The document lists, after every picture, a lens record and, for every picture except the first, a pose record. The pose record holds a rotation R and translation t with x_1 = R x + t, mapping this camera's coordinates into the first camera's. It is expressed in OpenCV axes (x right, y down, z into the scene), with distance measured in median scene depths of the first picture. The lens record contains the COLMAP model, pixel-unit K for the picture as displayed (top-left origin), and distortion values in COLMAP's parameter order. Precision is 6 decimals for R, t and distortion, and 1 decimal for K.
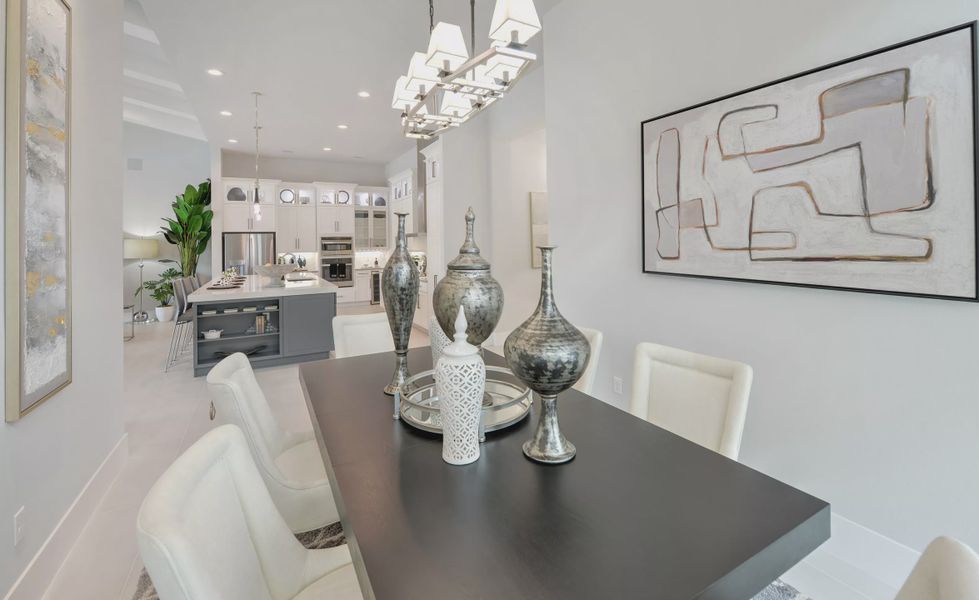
lens RADIAL K [[417.9, 0, 494.3], [0, 417.9, 238.2], [0, 0, 1]] dist [-0.000497, -0.000065]
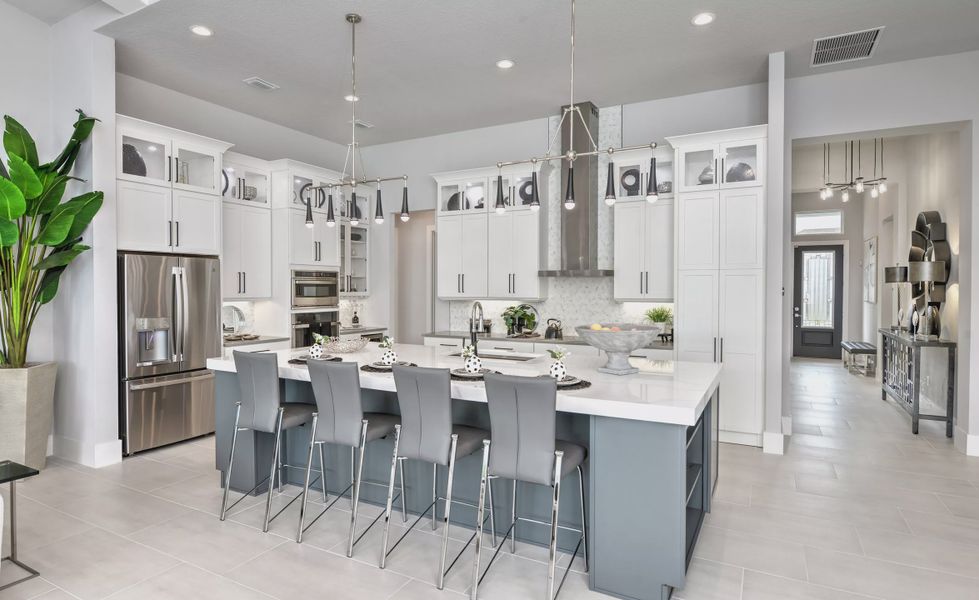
lens RADIAL K [[526.7, 0, 489.5], [0, 526.7, 300.0], [0, 0, 1]] dist [0.002326, 0.000605]
pose [[0.845818, 0.008497, 0.533404, -0.595123], [-0.023671, 0.999486, 0.021614, 0.014457], [-0.532946, -0.030907, 0.845584, 0.355419]]
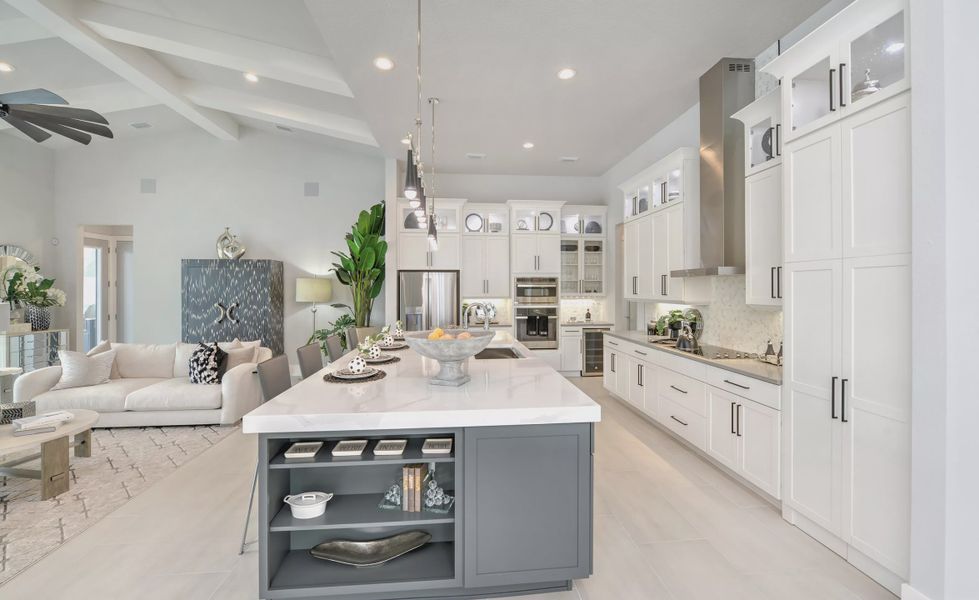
lens RADIAL K [[392.7, 0, 487.1], [0, 392.7, 291.9], [0, 0, 1]] dist [-0.001720, -0.000272]
pose [[0.911646, 0.020419, -0.410469, -0.197422], [-0.010928, 0.999616, 0.025457, 0.005345], [0.410831, -0.018722, 0.911519, 0.394918]]
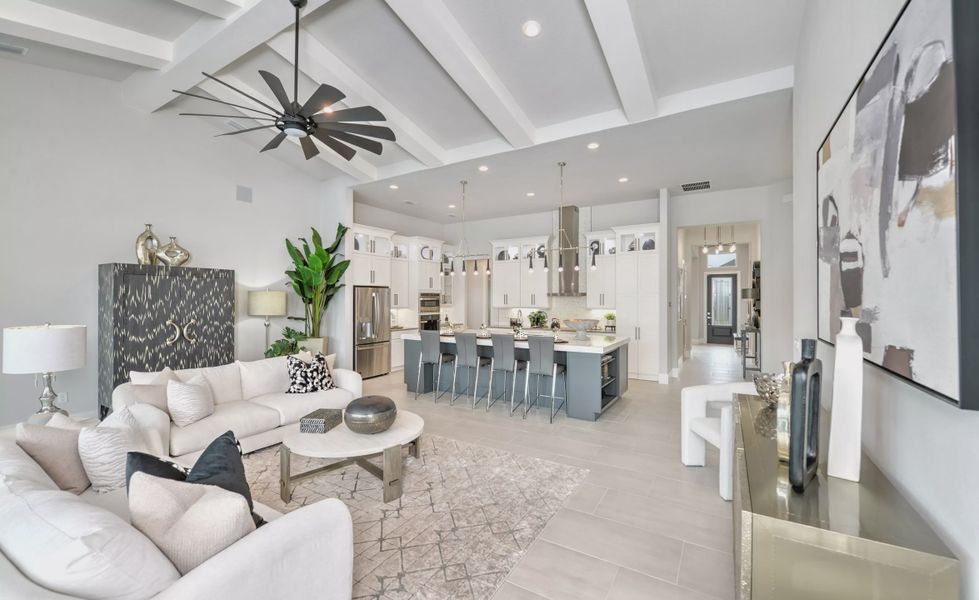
lens RADIAL K [[392.7, 0, 487.1], [0, 392.7, 291.9], [0, 0, 1]] dist [-0.001720, -0.000272]
pose [[0.876349, 0.027730, 0.480878, -0.773107], [-0.022906, 0.999611, -0.015900, 0.005964], [-0.481132, 0.002919, 0.876643, 0.123781]]
